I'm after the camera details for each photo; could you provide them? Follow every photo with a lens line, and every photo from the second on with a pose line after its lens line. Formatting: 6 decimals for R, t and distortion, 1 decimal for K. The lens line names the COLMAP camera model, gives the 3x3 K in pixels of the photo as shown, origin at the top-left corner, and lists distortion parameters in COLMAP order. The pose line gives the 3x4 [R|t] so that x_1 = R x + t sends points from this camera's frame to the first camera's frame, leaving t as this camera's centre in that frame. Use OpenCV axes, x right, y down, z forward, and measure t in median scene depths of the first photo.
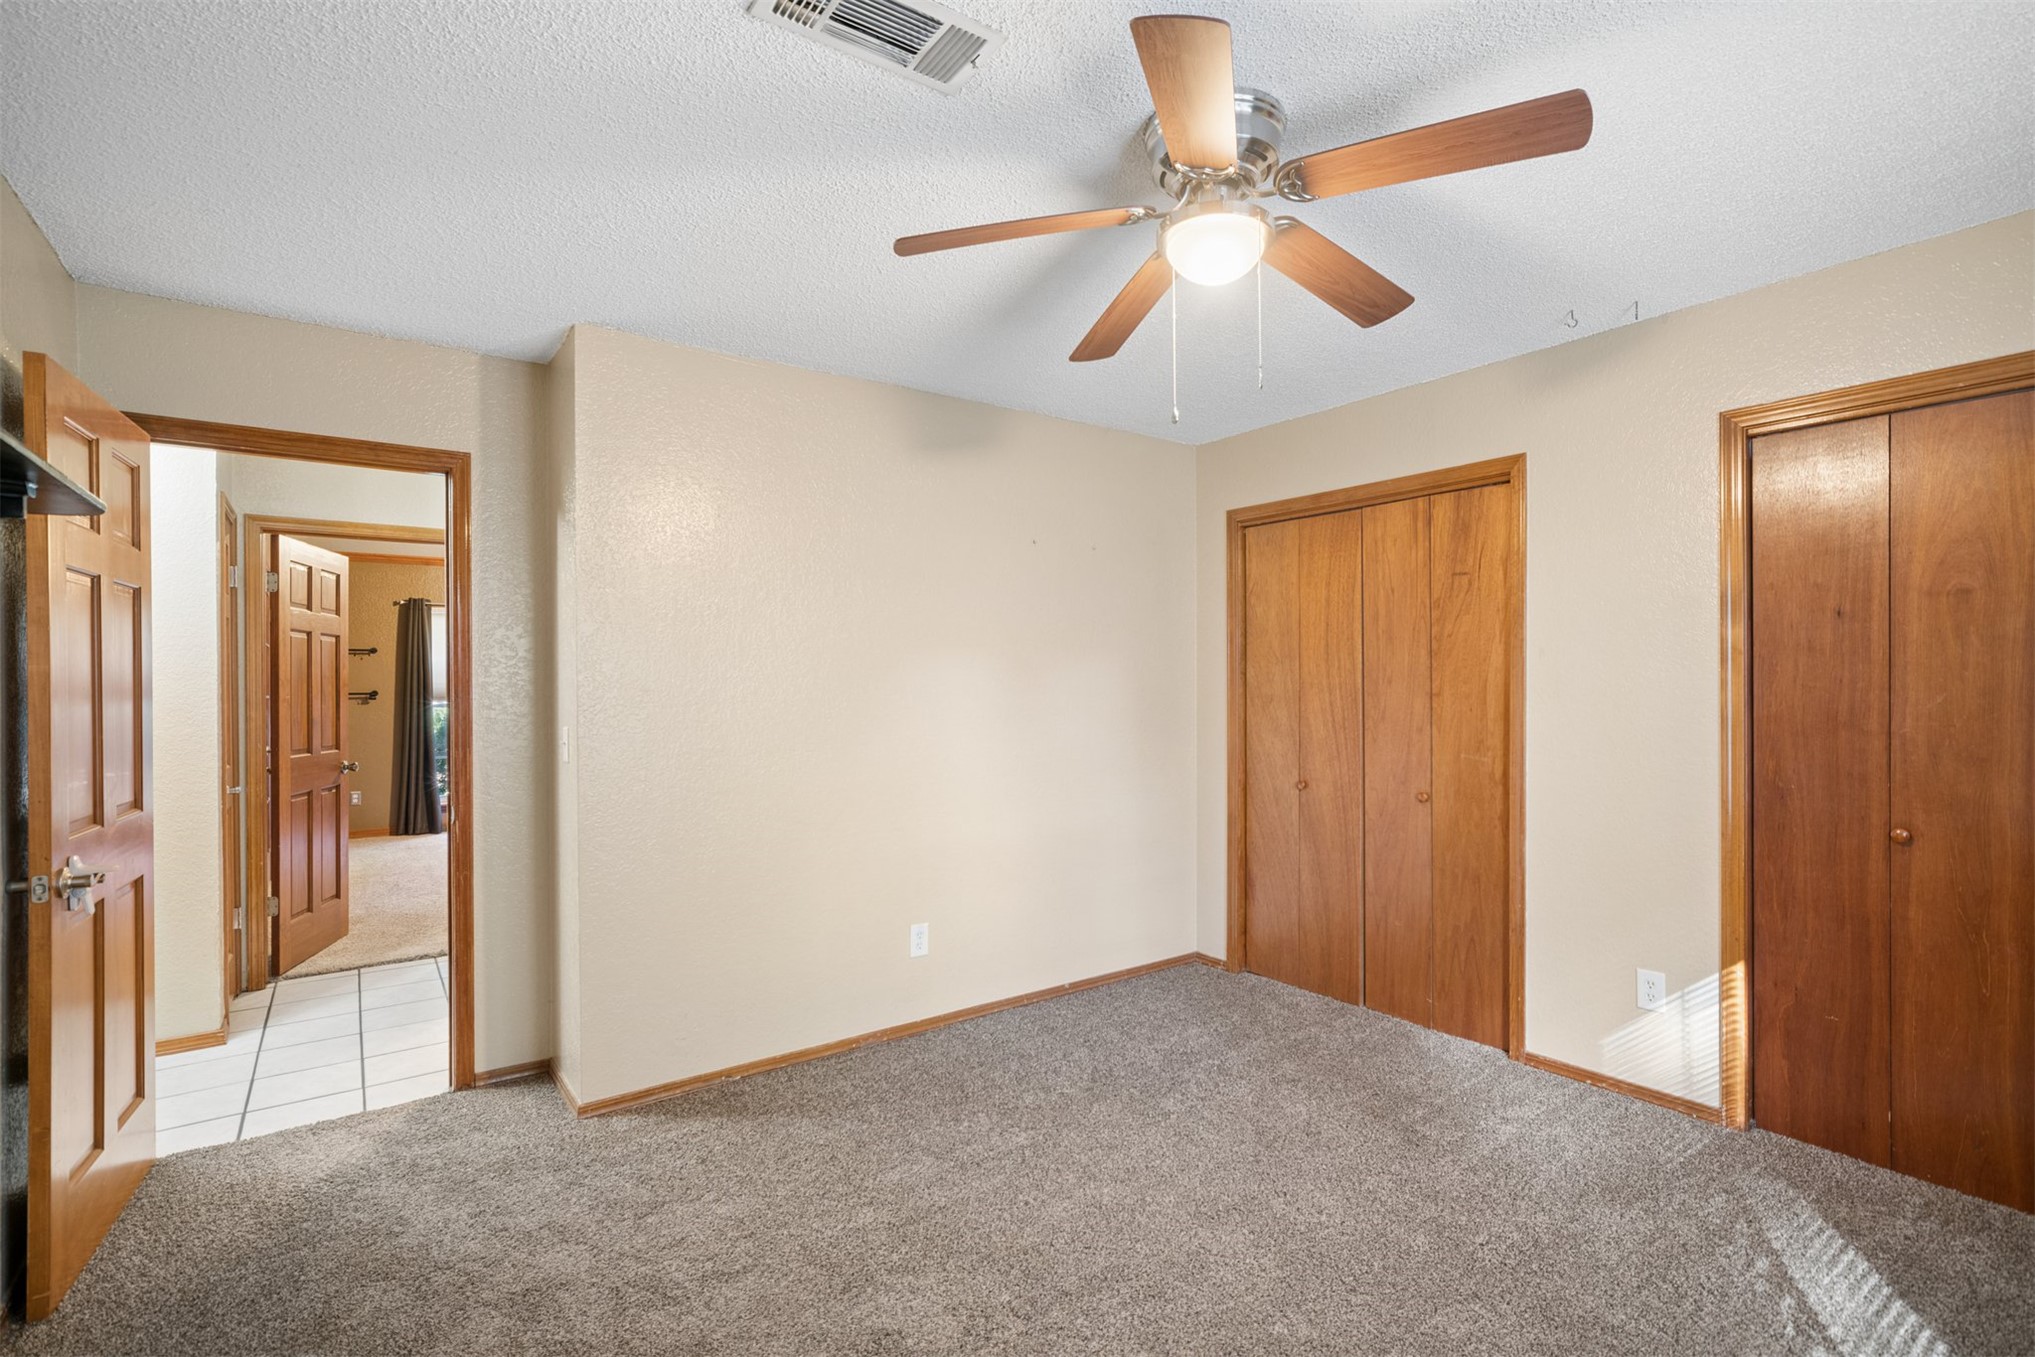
lens RADIAL K [[938.4, 0, 1015.7], [0, 938.4, 679.3], [0, 0, 1]] dist [-0.013404, 0.000215]
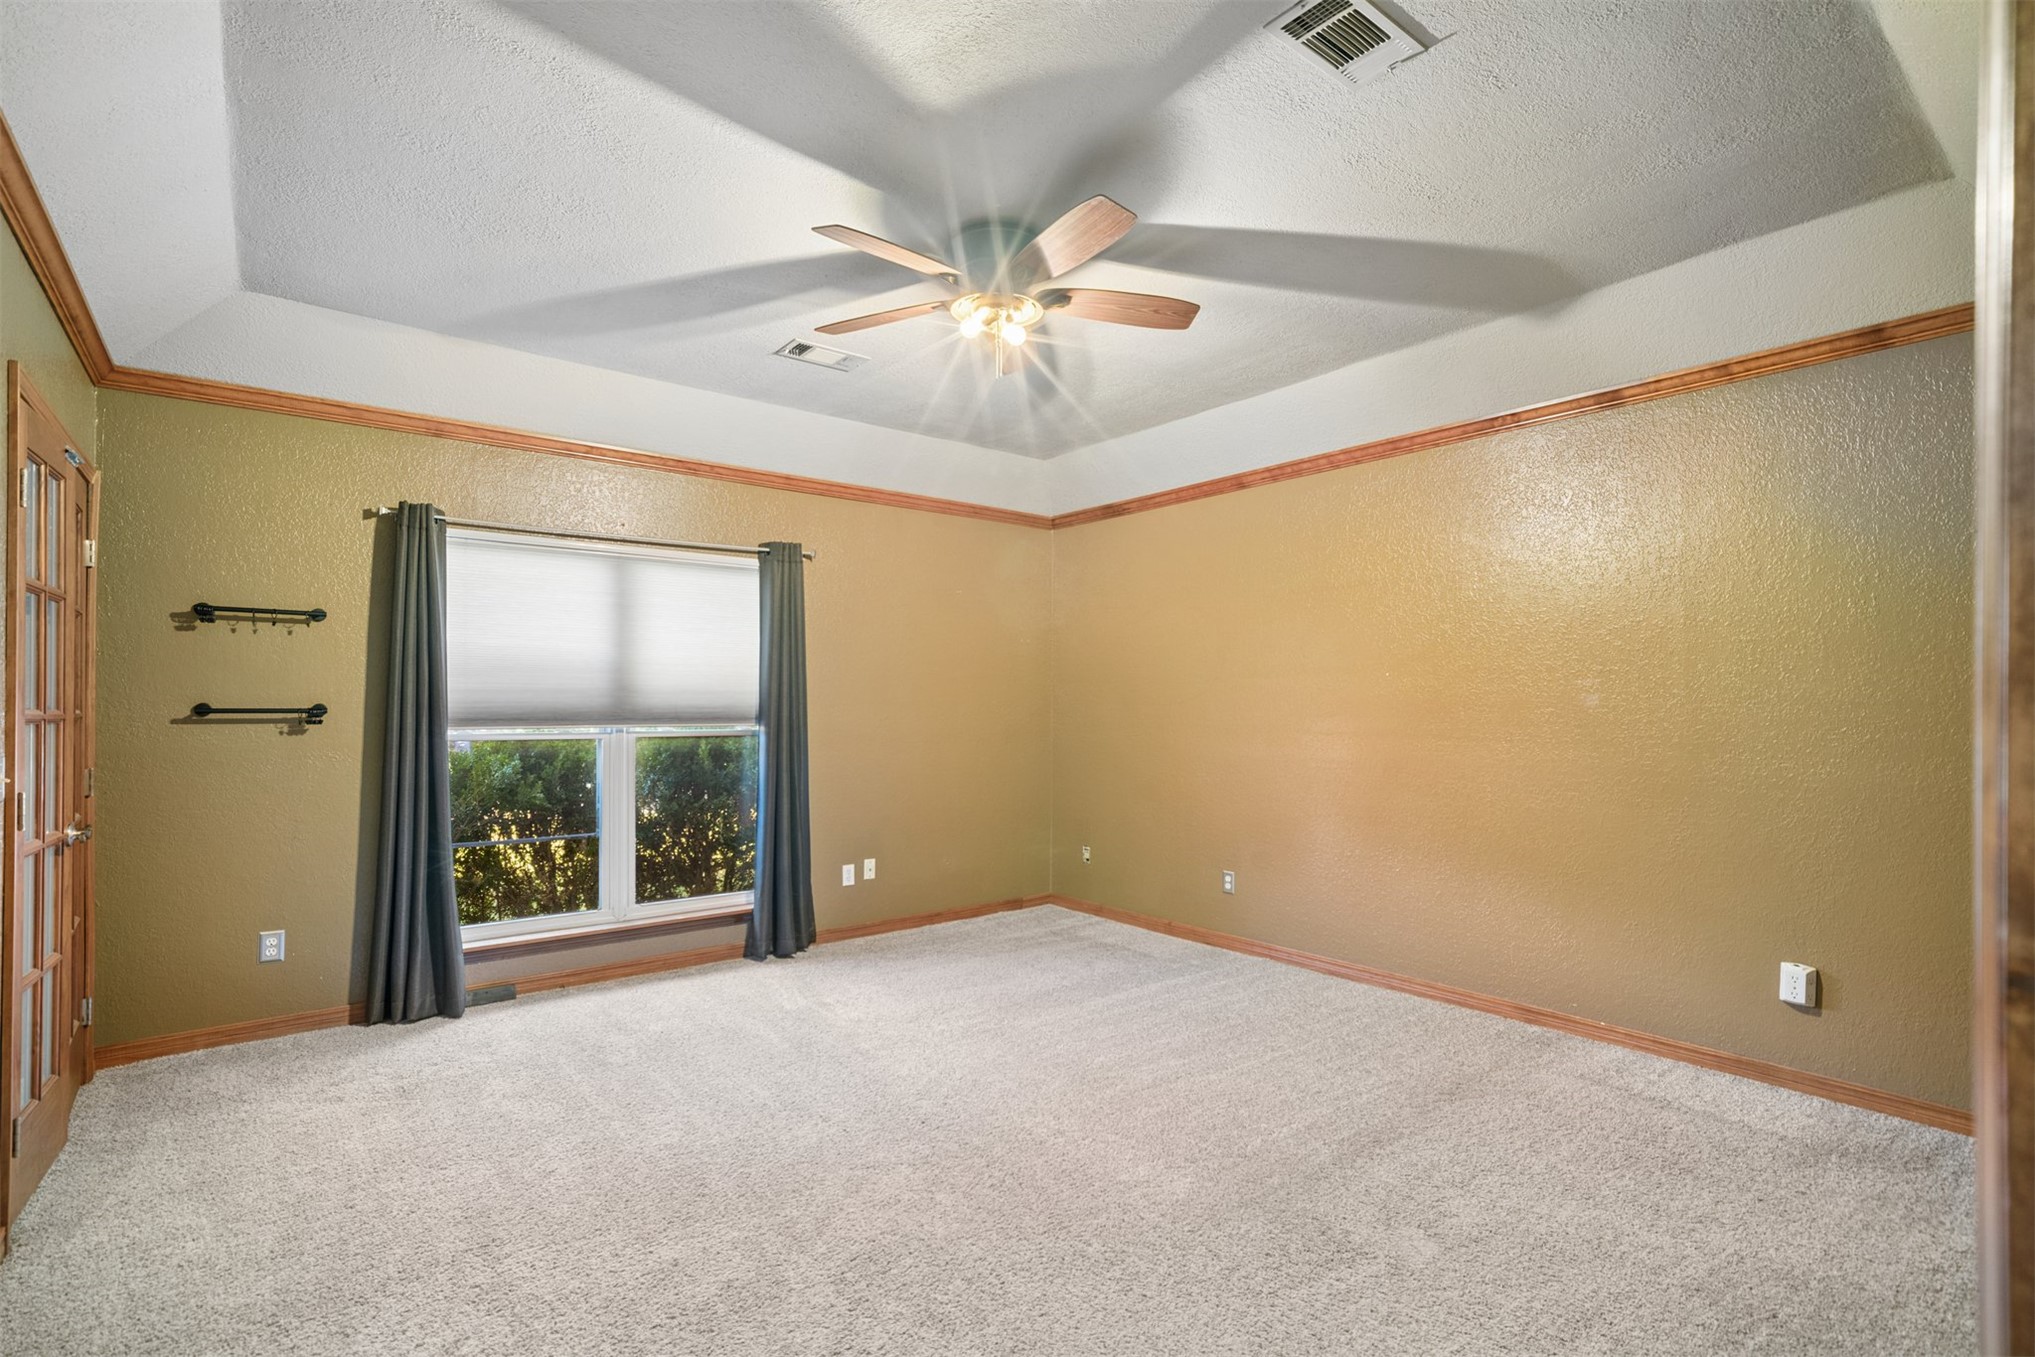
lens RADIAL K [[938.4, 0, 1012.4], [0, 938.4, 687.4], [0, 0, 1]] dist [-0.013404, 0.000215]
pose [[0.998909, 0.006499, 0.046245, -0.371366], [-0.006113, 0.999945, -0.008487, 0.005765], [-0.046297, 0.008195, 0.998894, 0.531392]]
